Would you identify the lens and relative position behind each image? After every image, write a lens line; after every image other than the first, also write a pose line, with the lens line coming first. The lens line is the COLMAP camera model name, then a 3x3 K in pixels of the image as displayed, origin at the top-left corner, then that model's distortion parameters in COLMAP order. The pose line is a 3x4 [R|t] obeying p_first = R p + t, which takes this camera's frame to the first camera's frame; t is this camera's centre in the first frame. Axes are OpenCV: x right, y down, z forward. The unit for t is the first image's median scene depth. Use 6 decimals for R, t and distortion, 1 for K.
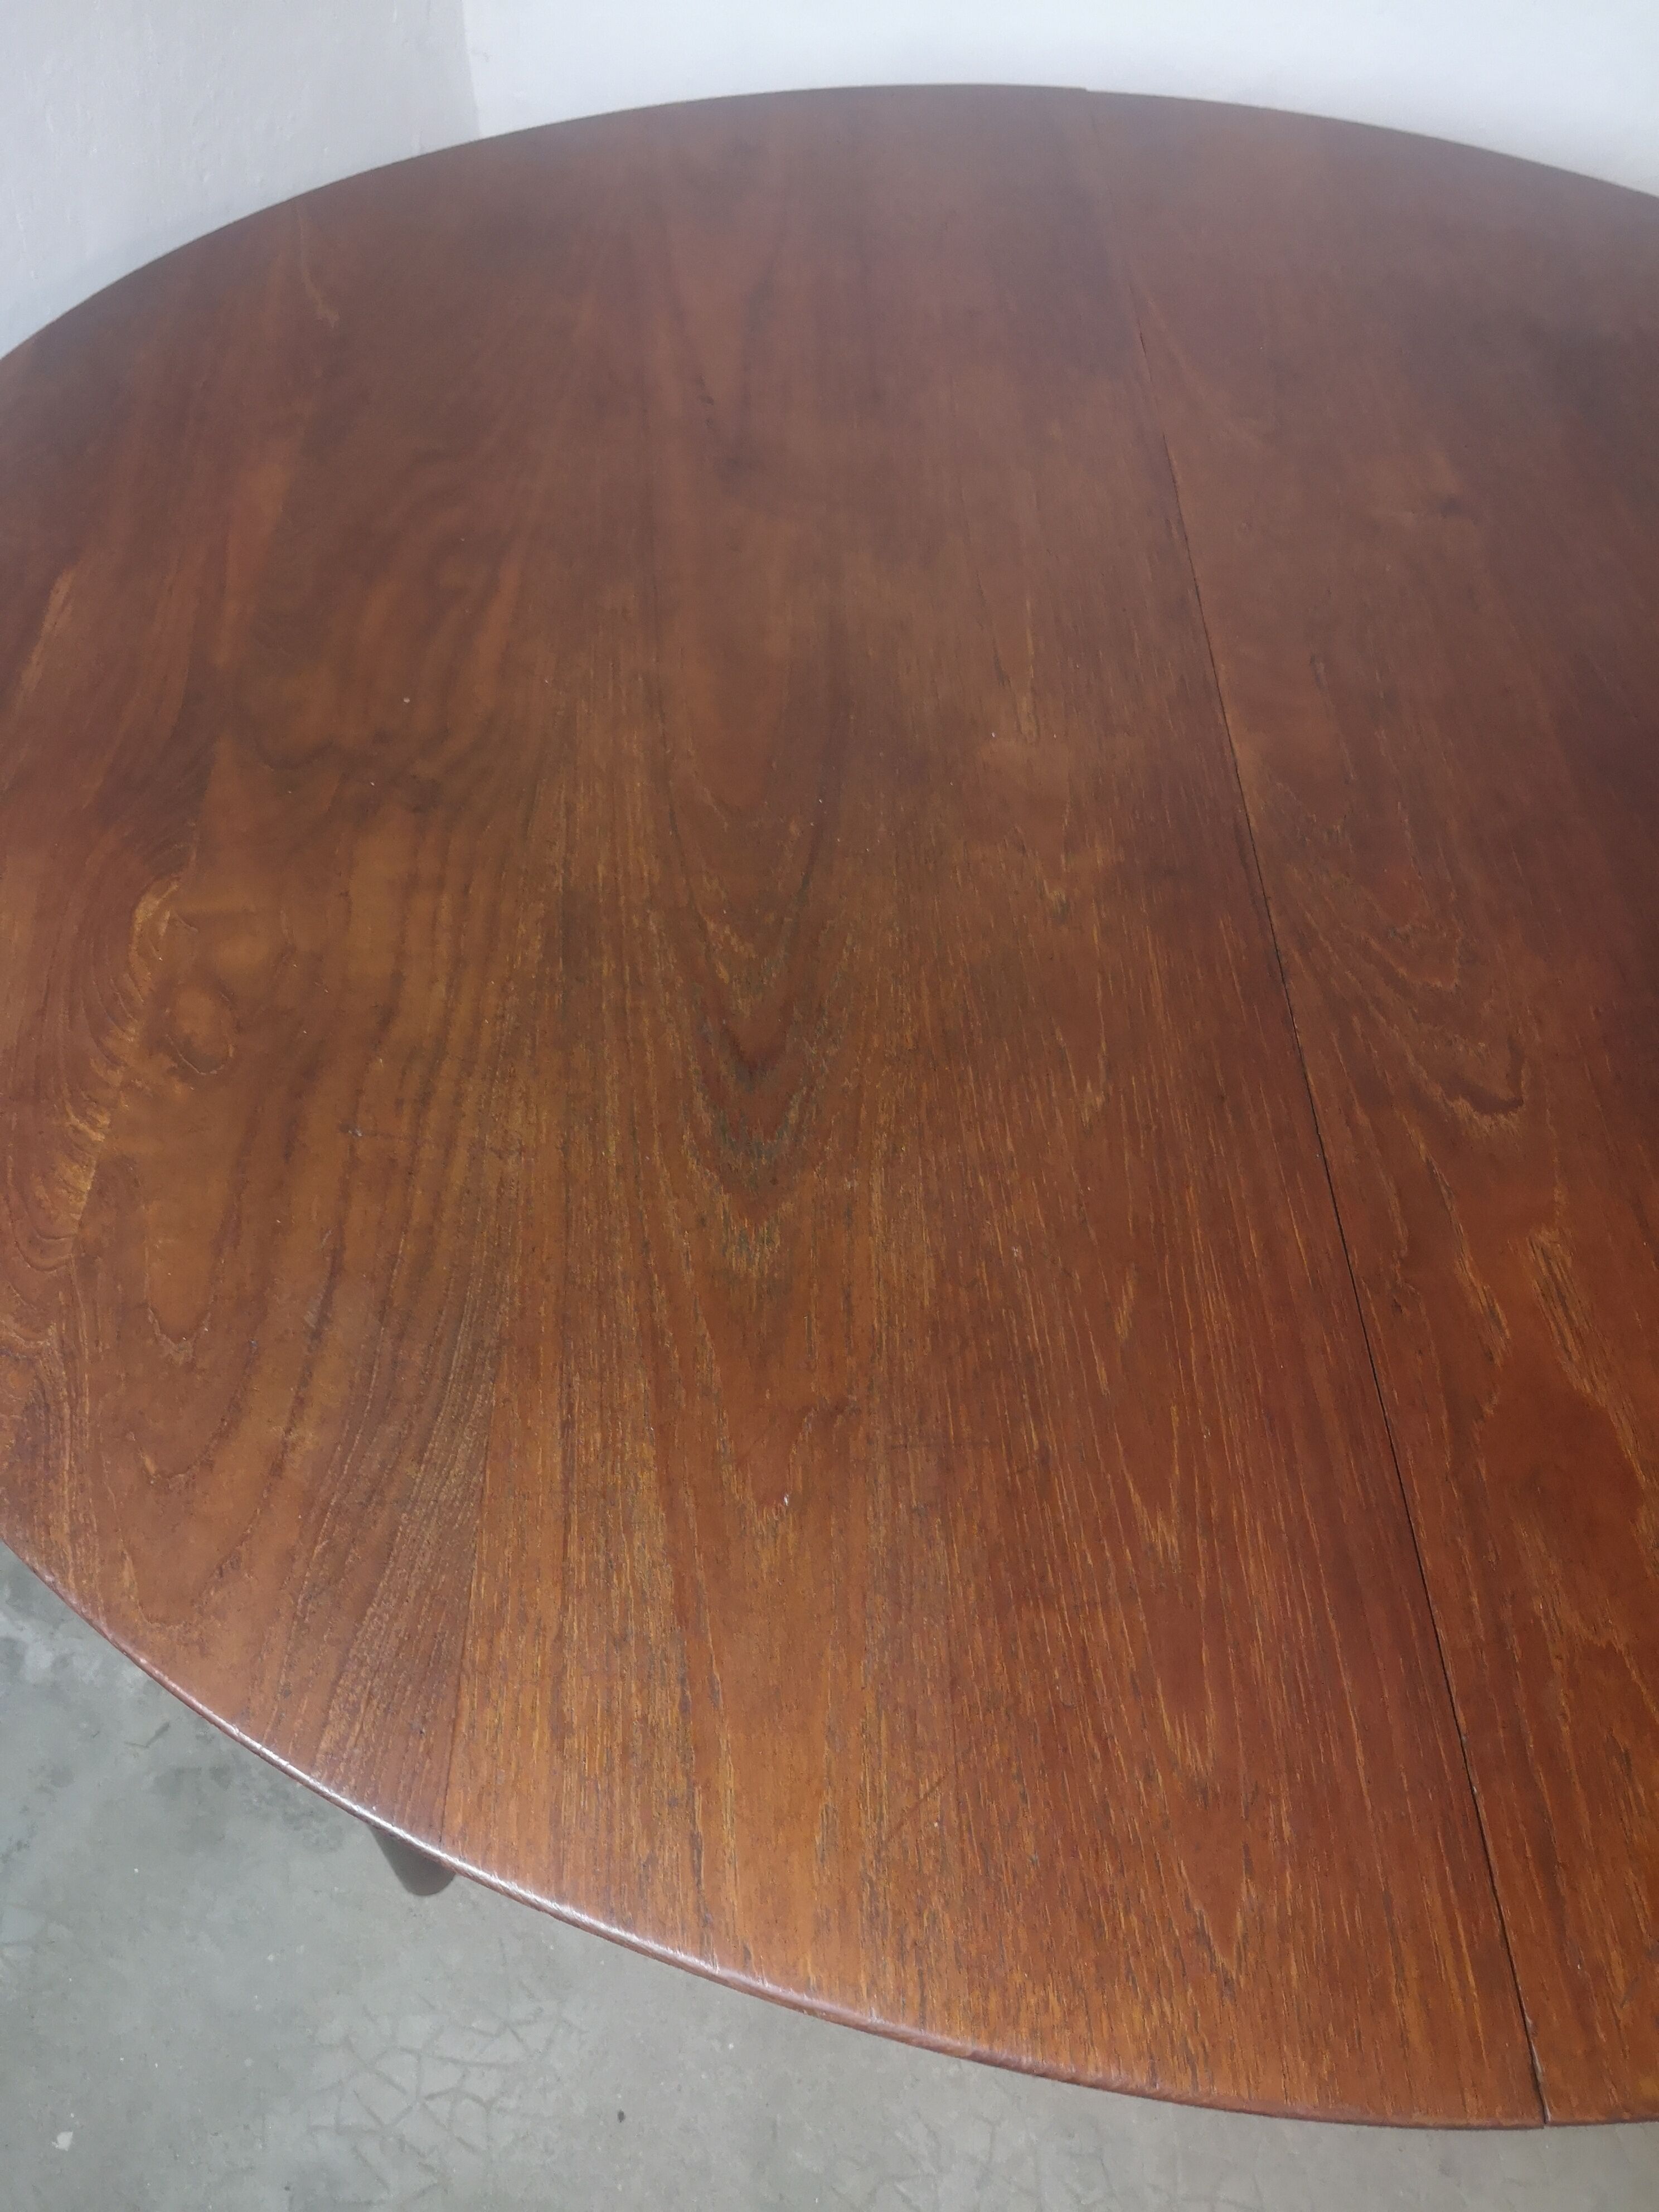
lens RADIAL K [[1737.9, 0, 828.0], [0, 1737.9, 1098.0], [0, 0, 1]] dist [0.078834, -0.114804]
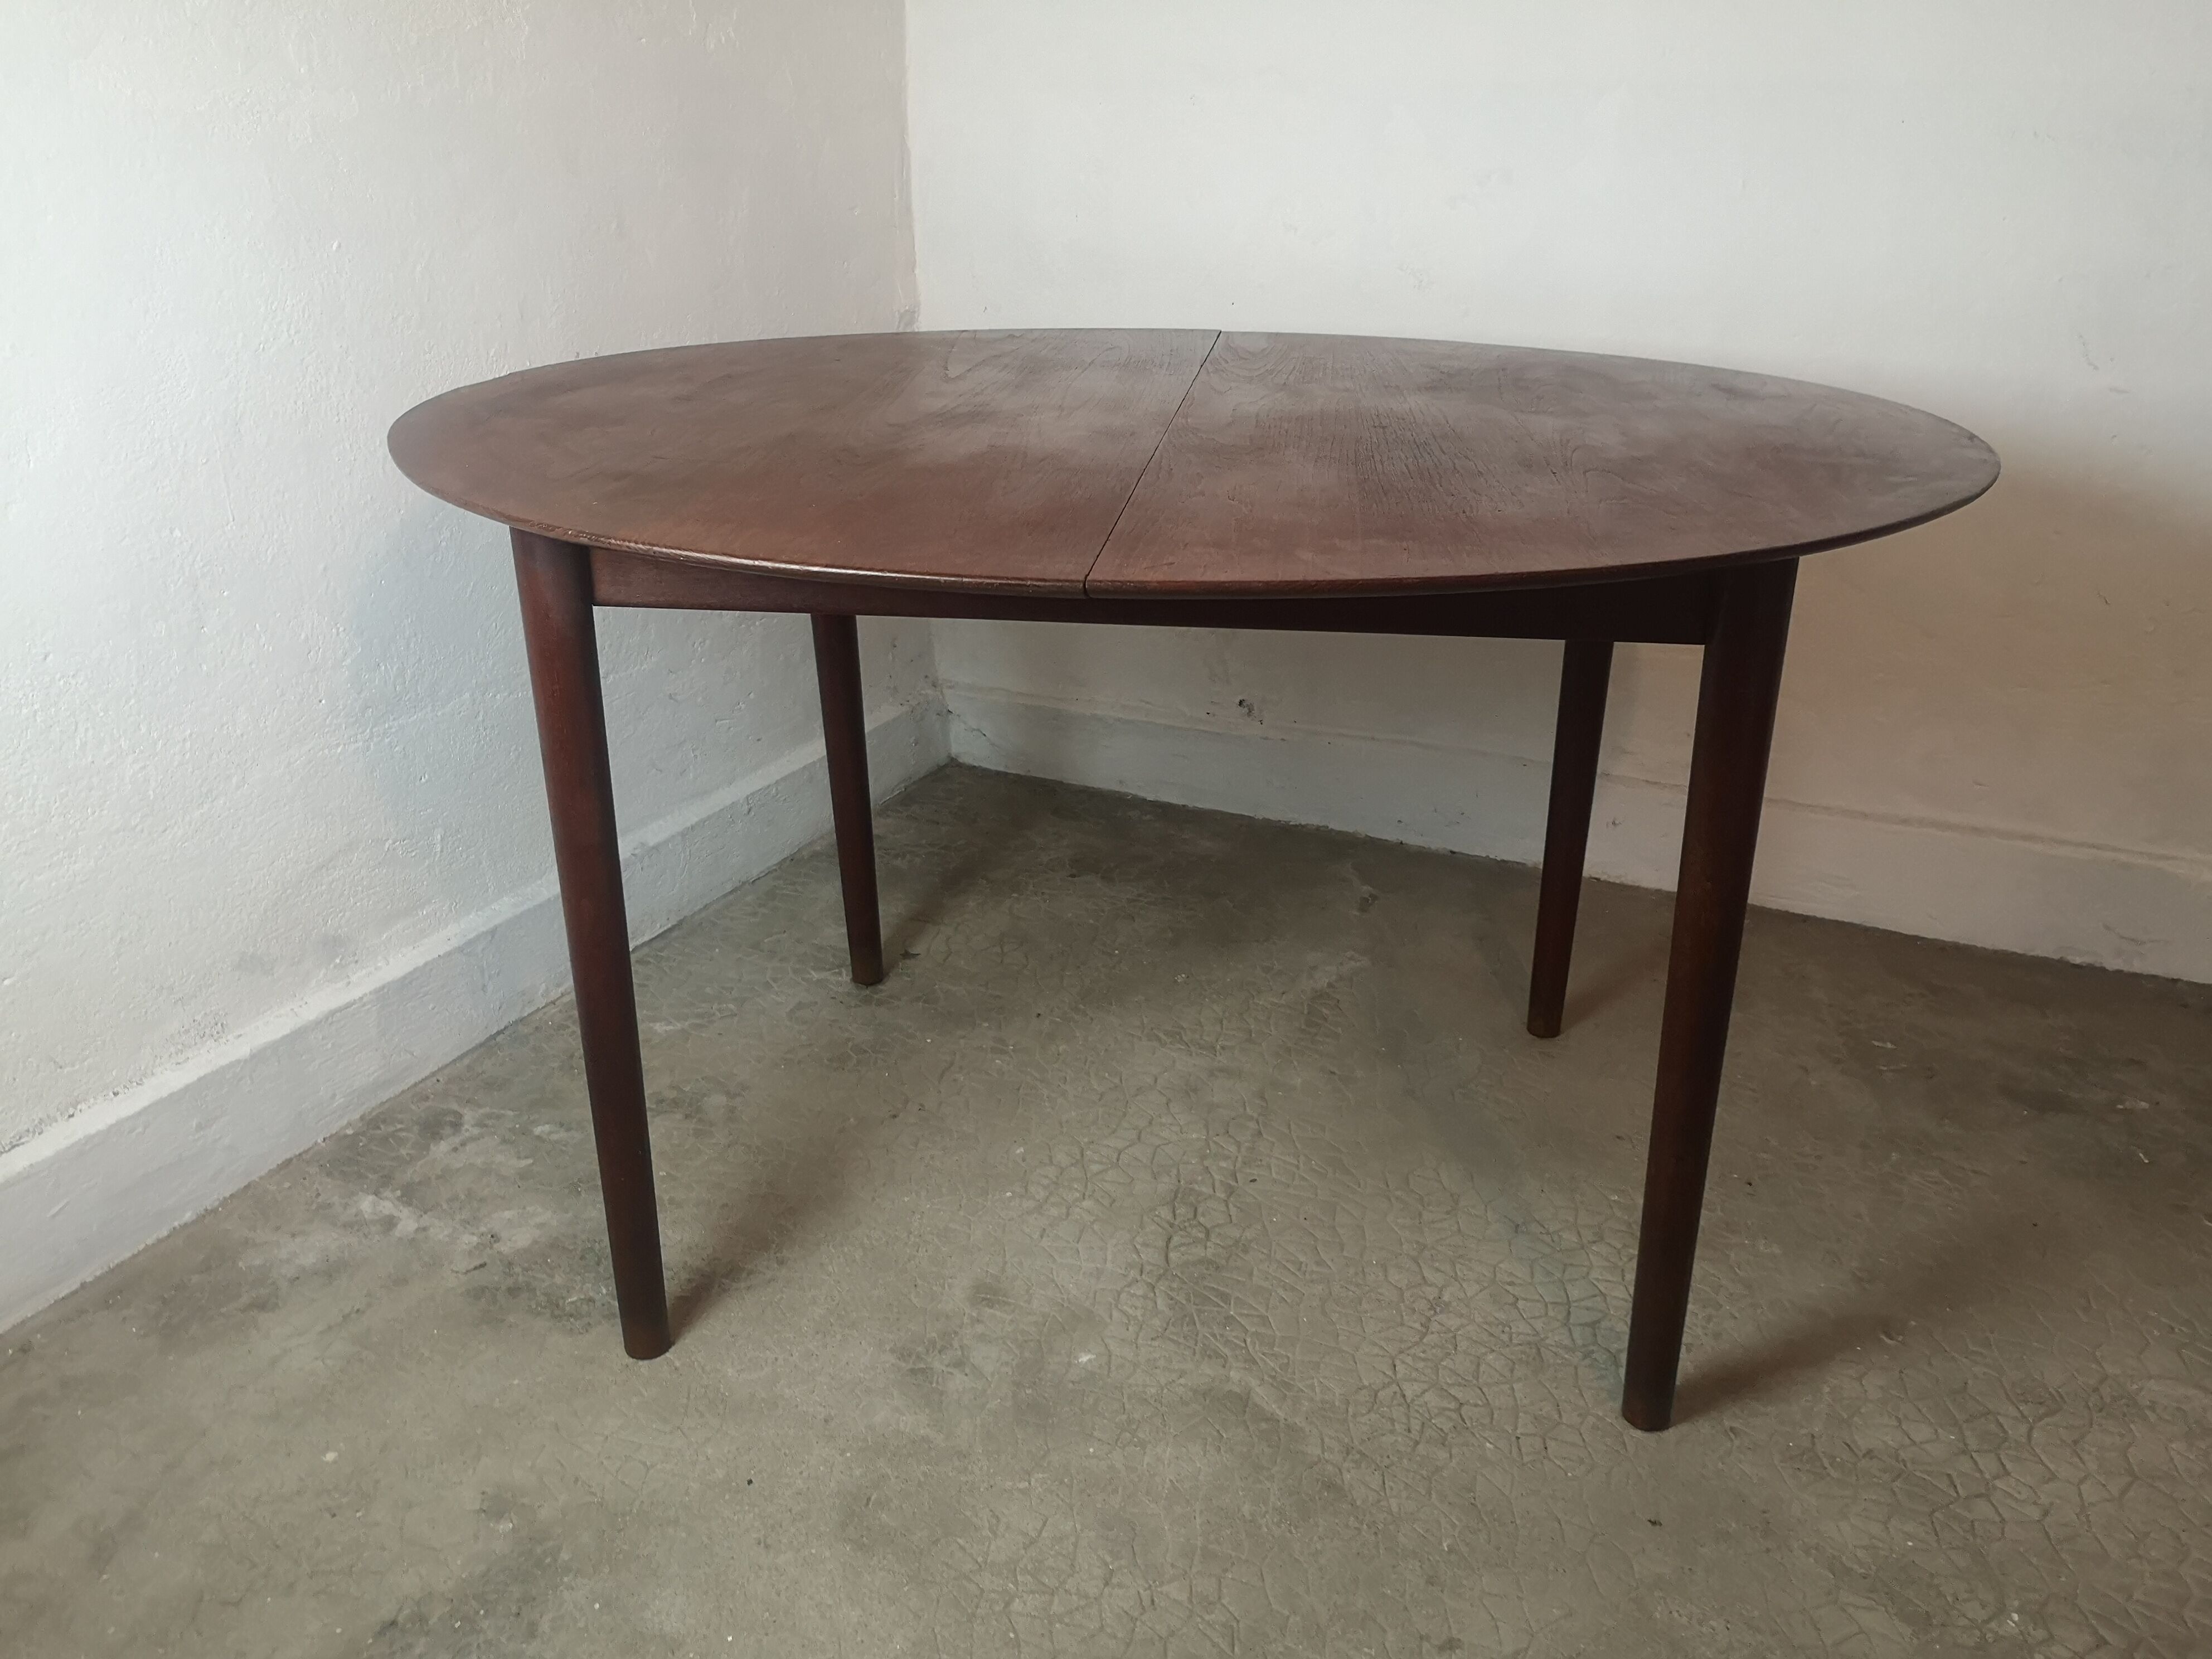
lens RADIAL K [[1767.7, 0, 1105.5], [0, 1767.7, 821.6], [0, 0, 1]] dist [0.005159, 0.003446]
pose [[0.988955, 0.001983, -0.148202, 0.548702], [-0.078022, 0.857122, -0.509171, 1.389124], [0.126017, 0.515110, 0.847810, -0.462916]]
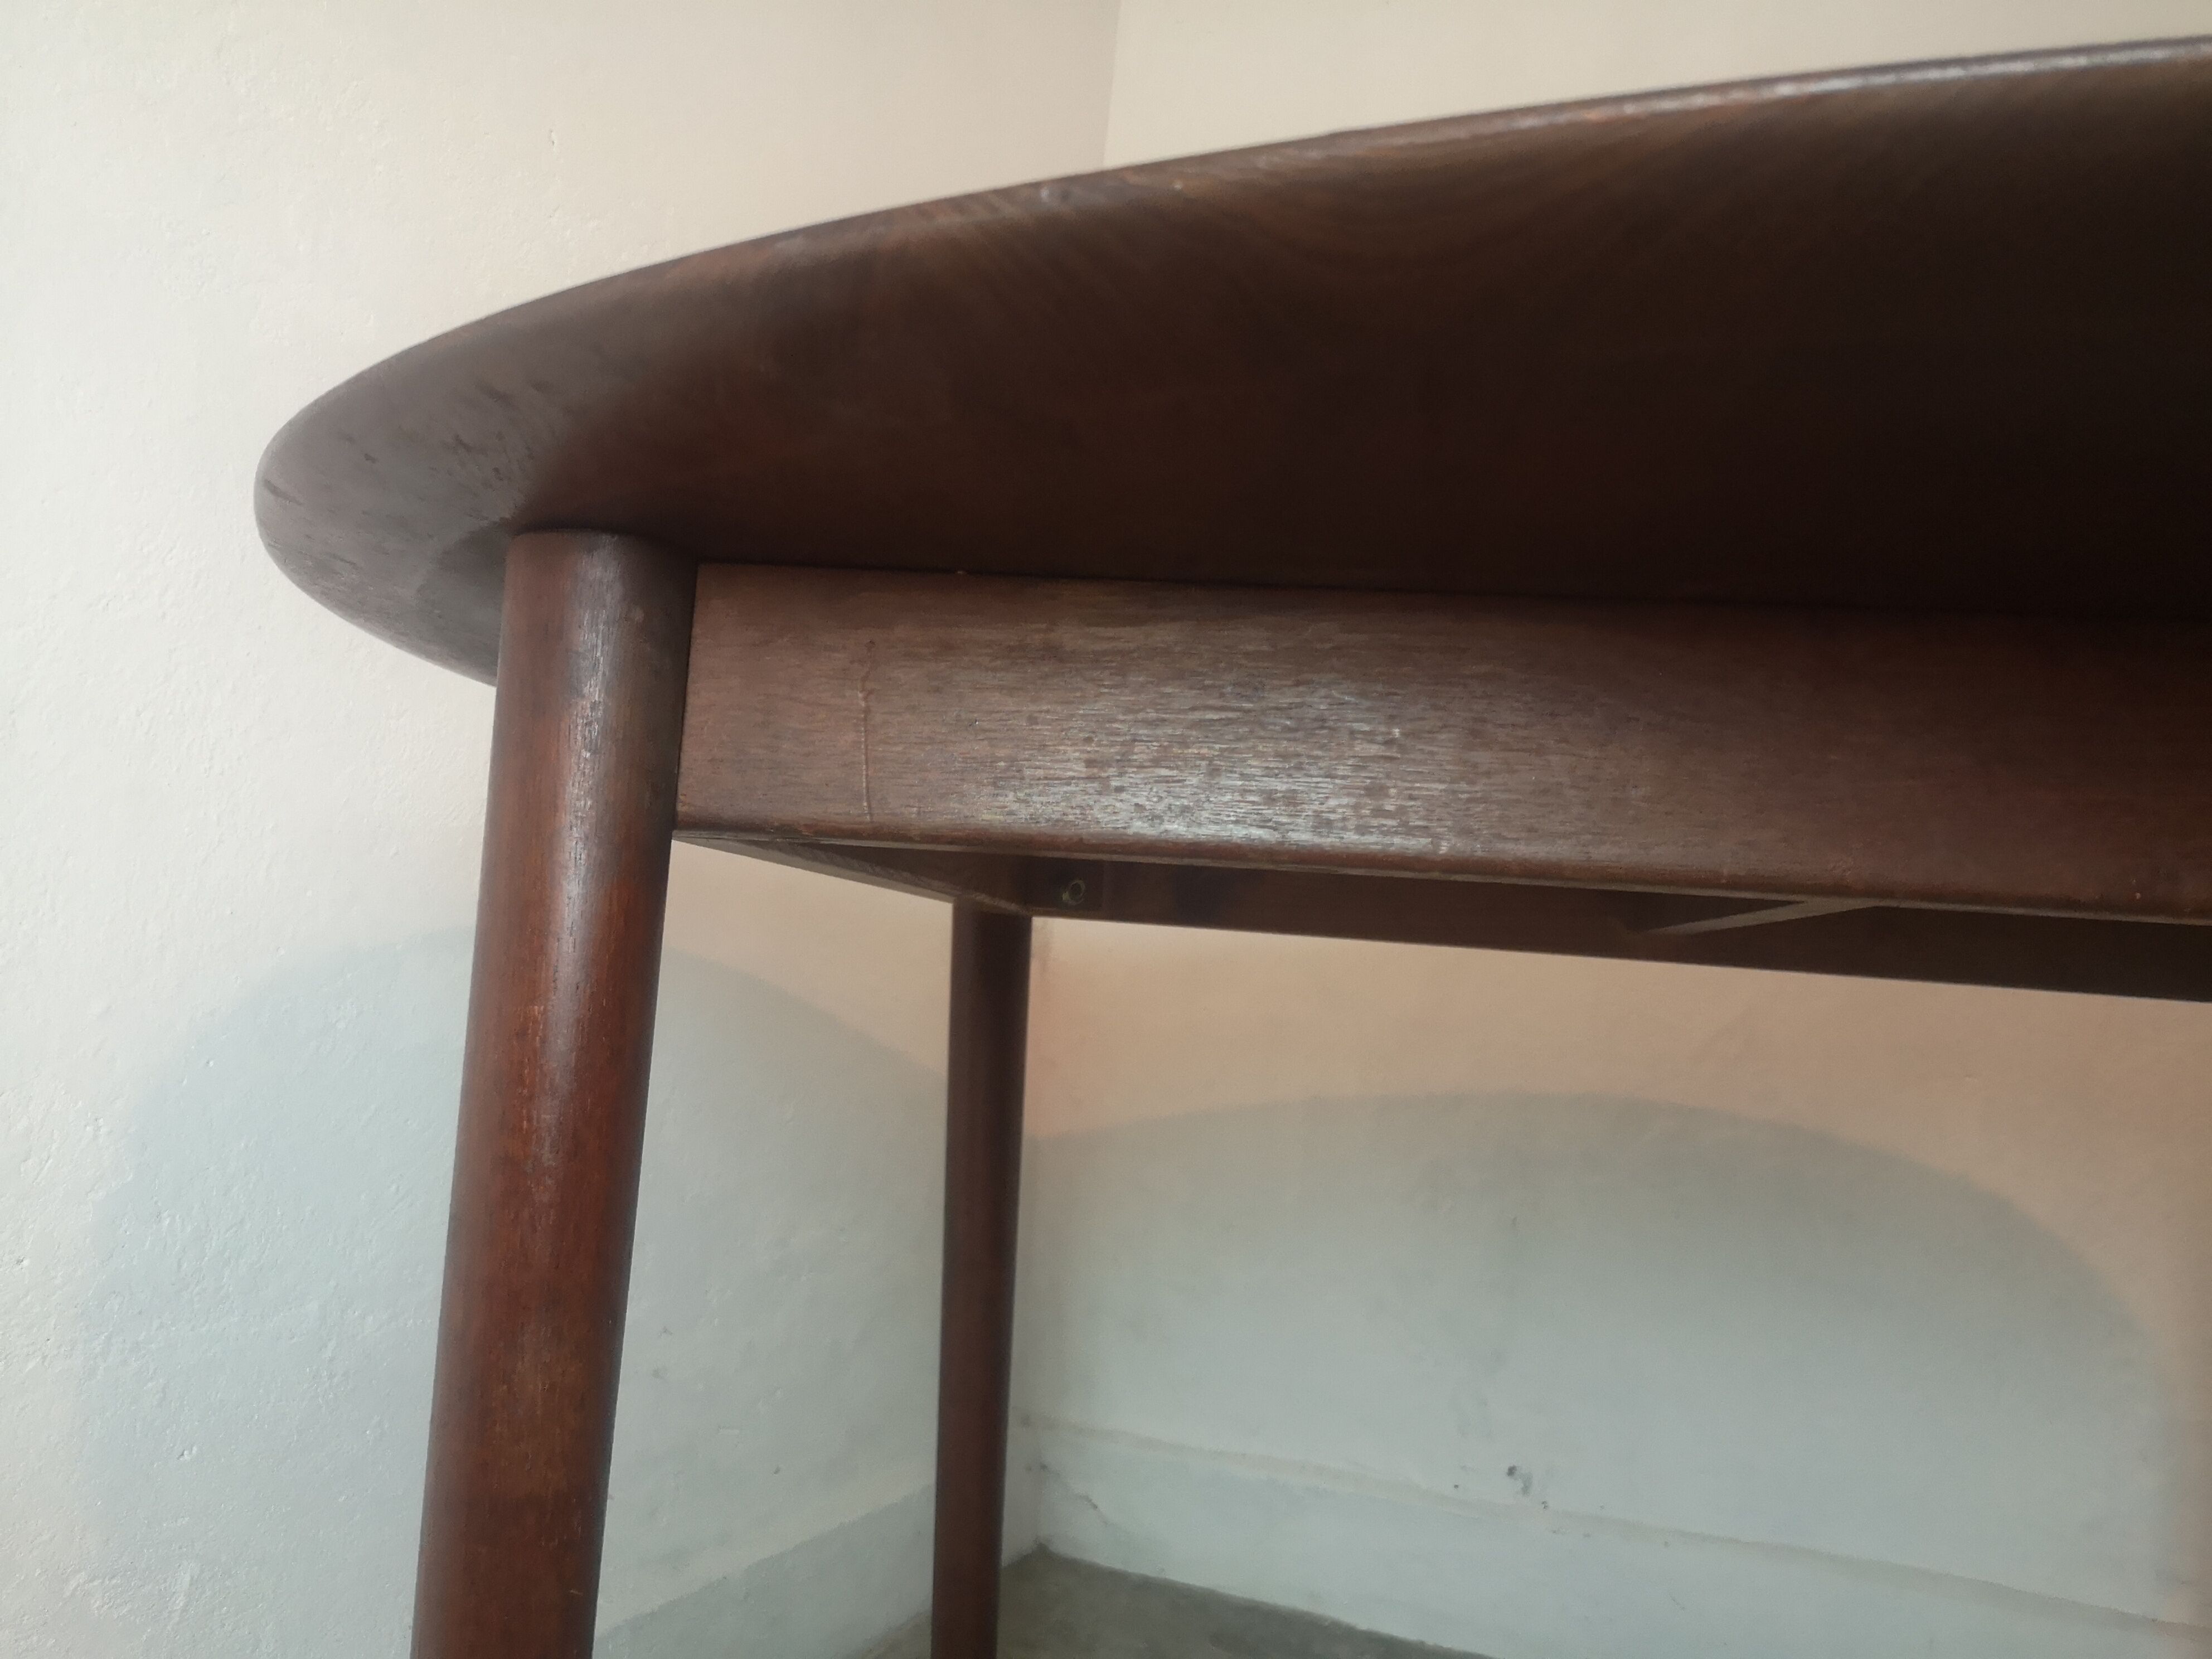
lens RADIAL K [[1737.9, 0, 1101.8], [0, 1737.9, 816.0], [0, 0, 1]] dist [0.078834, -0.114804]
pose [[0.992781, 0.001420, -0.119935, -0.056969], [-0.102932, 0.523410, -0.845841, 0.823396], [0.061574, 0.852079, 0.519778, 0.666656]]
